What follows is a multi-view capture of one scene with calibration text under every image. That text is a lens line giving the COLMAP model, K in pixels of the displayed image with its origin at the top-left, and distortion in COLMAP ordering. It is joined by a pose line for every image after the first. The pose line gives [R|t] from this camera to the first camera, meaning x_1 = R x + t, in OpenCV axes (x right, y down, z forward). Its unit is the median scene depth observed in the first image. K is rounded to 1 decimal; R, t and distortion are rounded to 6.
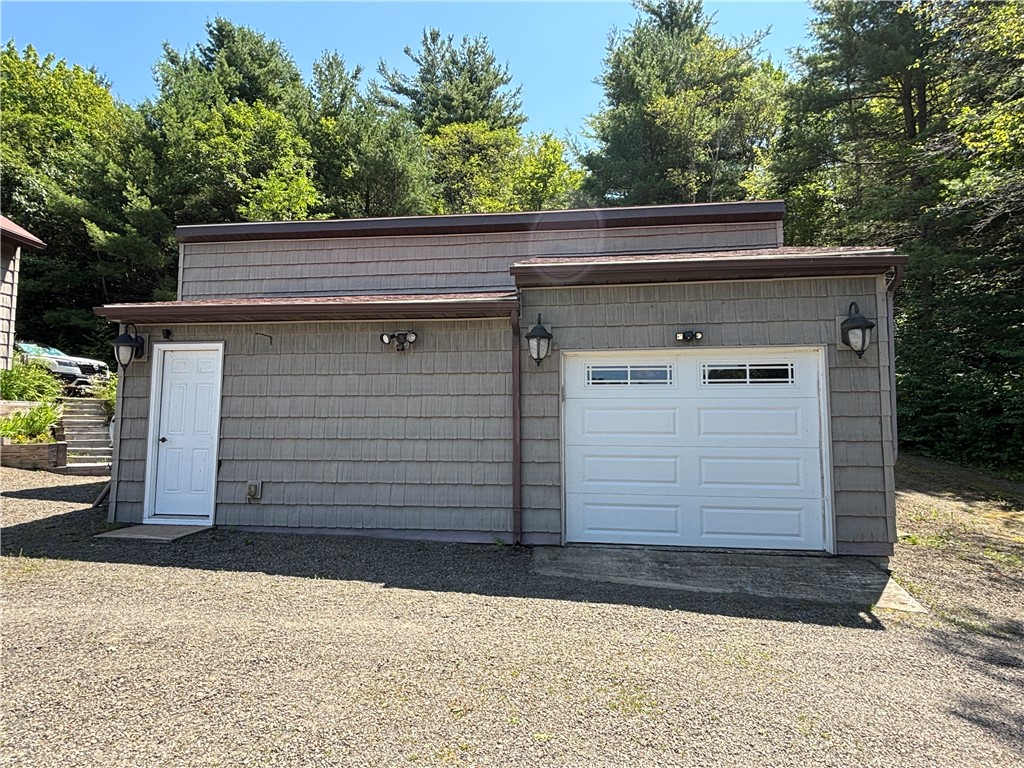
lens RADIAL K [[598.6, 0, 513.1], [0, 598.6, 384.9], [0, 0, 1]] dist [0.000455, 0.000026]
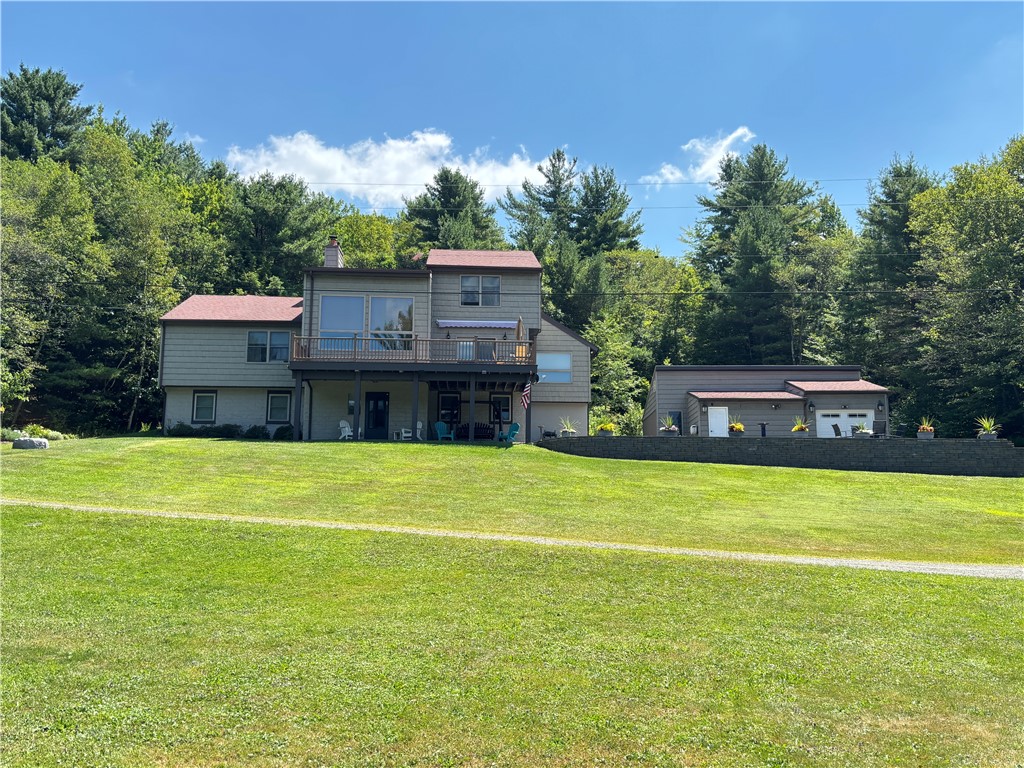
lens RADIAL K [[832.4, 0, 511.5], [0, 832.4, 383.3], [0, 0, 1]] dist [0.010900, 0.002391]
pose [[0.997633, 0.015238, 0.067049, -2.546803], [-0.008983, 0.995660, -0.092627, 0.334943], [-0.068169, 0.091805, 0.993441, -4.919468]]
